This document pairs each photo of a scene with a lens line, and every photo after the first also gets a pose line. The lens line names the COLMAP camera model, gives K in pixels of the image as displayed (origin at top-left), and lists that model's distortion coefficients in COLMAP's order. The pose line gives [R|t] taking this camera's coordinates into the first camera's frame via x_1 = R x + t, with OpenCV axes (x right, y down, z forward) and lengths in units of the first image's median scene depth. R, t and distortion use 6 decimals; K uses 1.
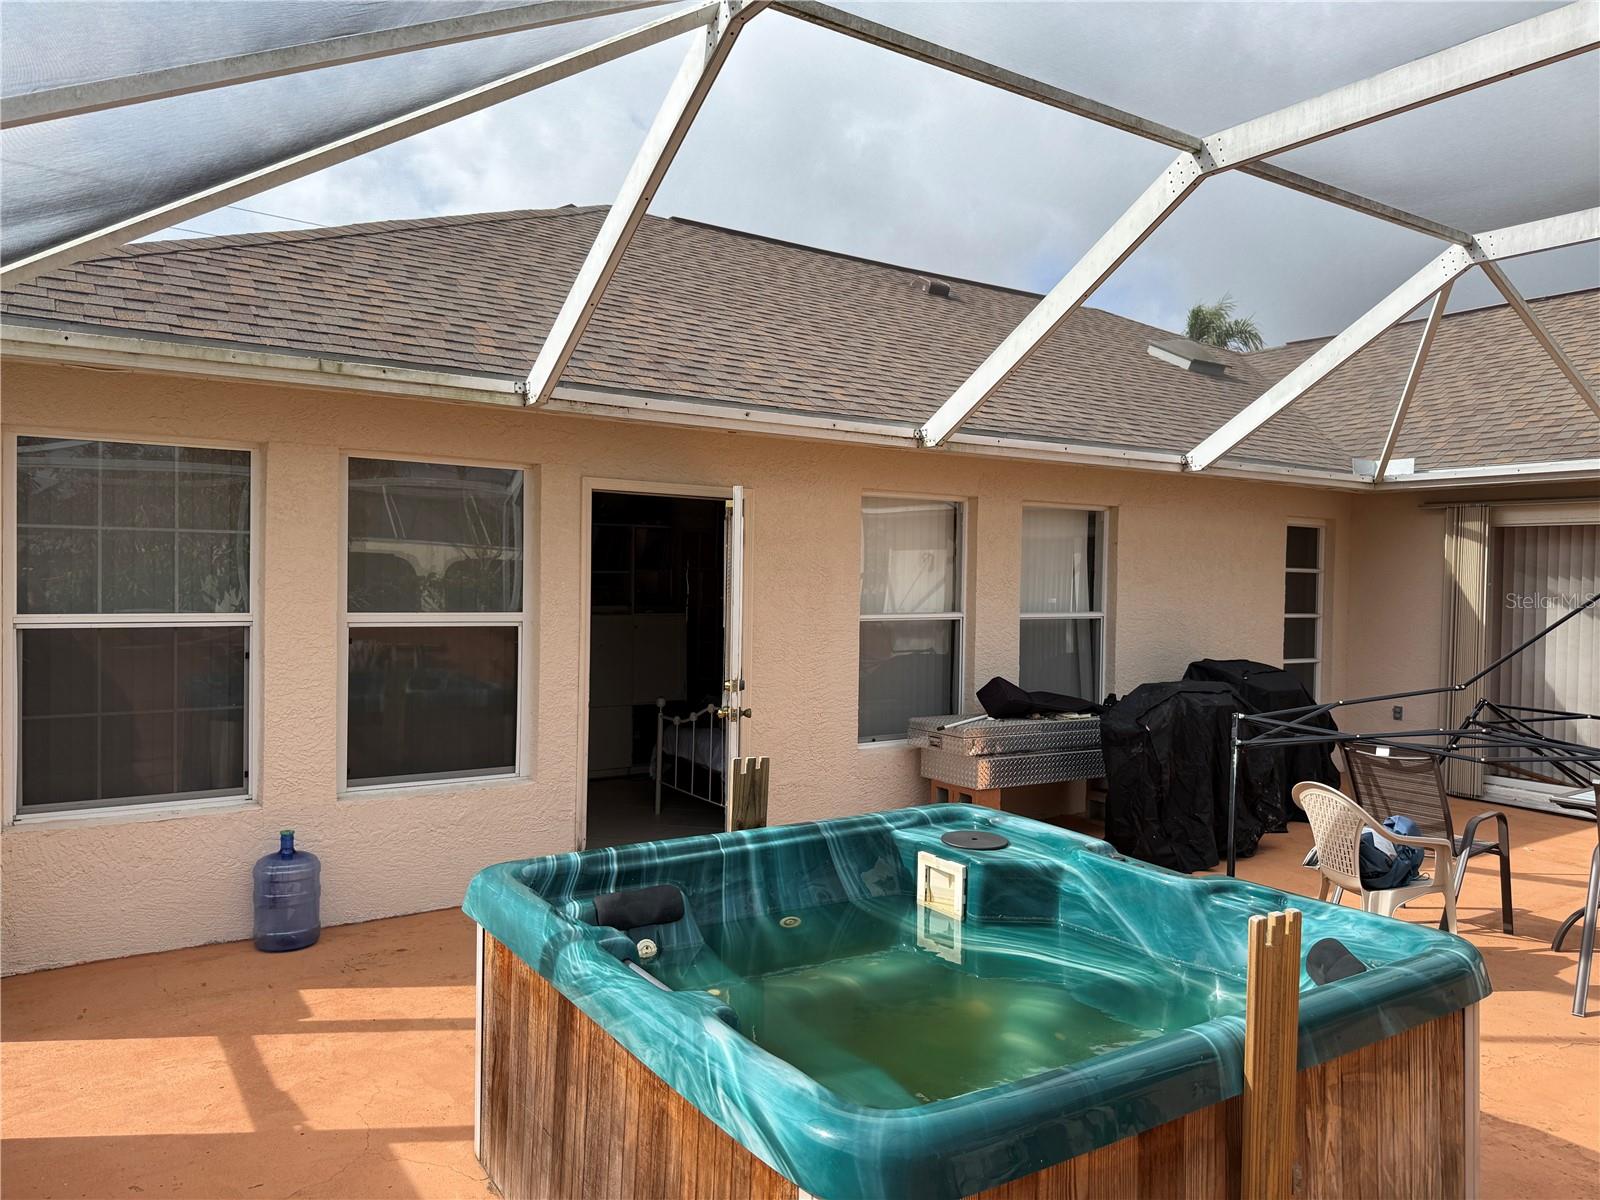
lens RADIAL K [[1133.3, 0, 760.2], [0, 1133.3, 580.2], [0, 0, 1]] dist [0.147771, -0.171895]
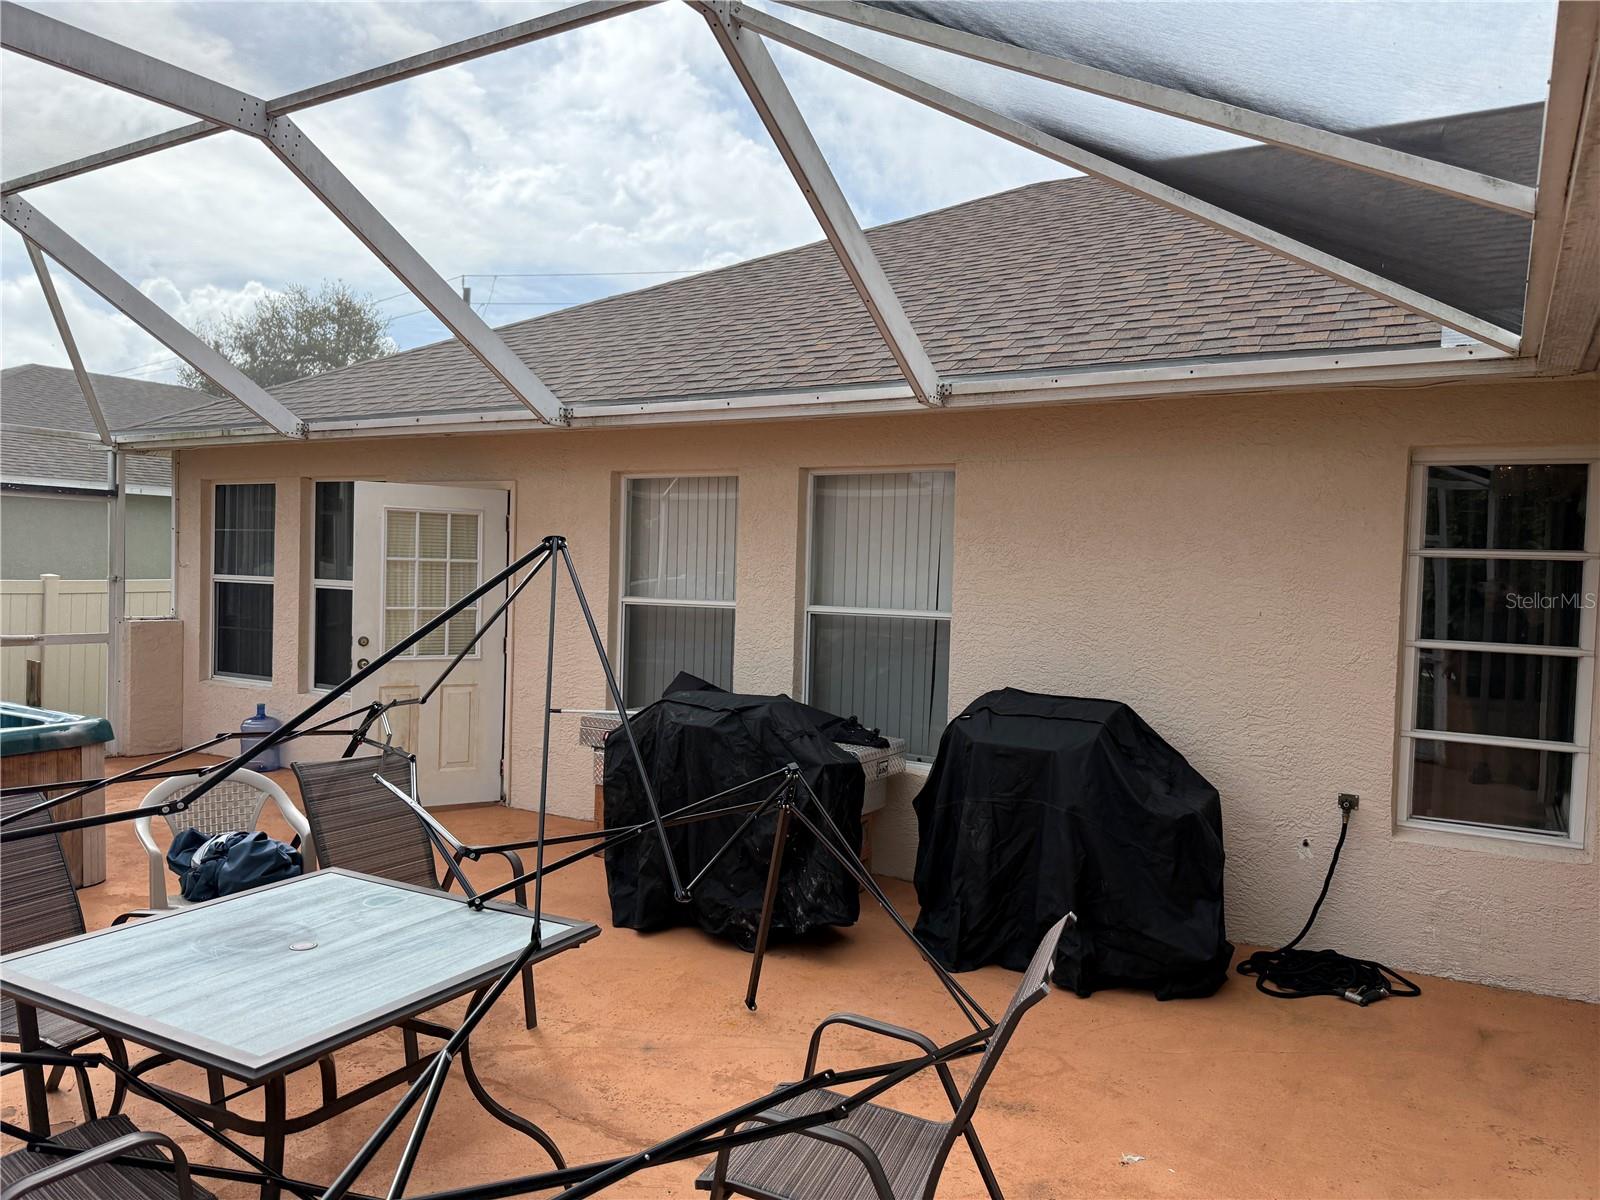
lens RADIAL K [[1133.3, 0, 760.2], [0, 1133.3, 580.2], [0, 0, 1]] dist [0.147771, -0.171895]
pose [[0.404551, 0.009598, -0.914465, 0.949585], [-0.026336, 0.999652, -0.001159, 0.011027], [0.914136, 0.024552, 0.404663, 0.645542]]
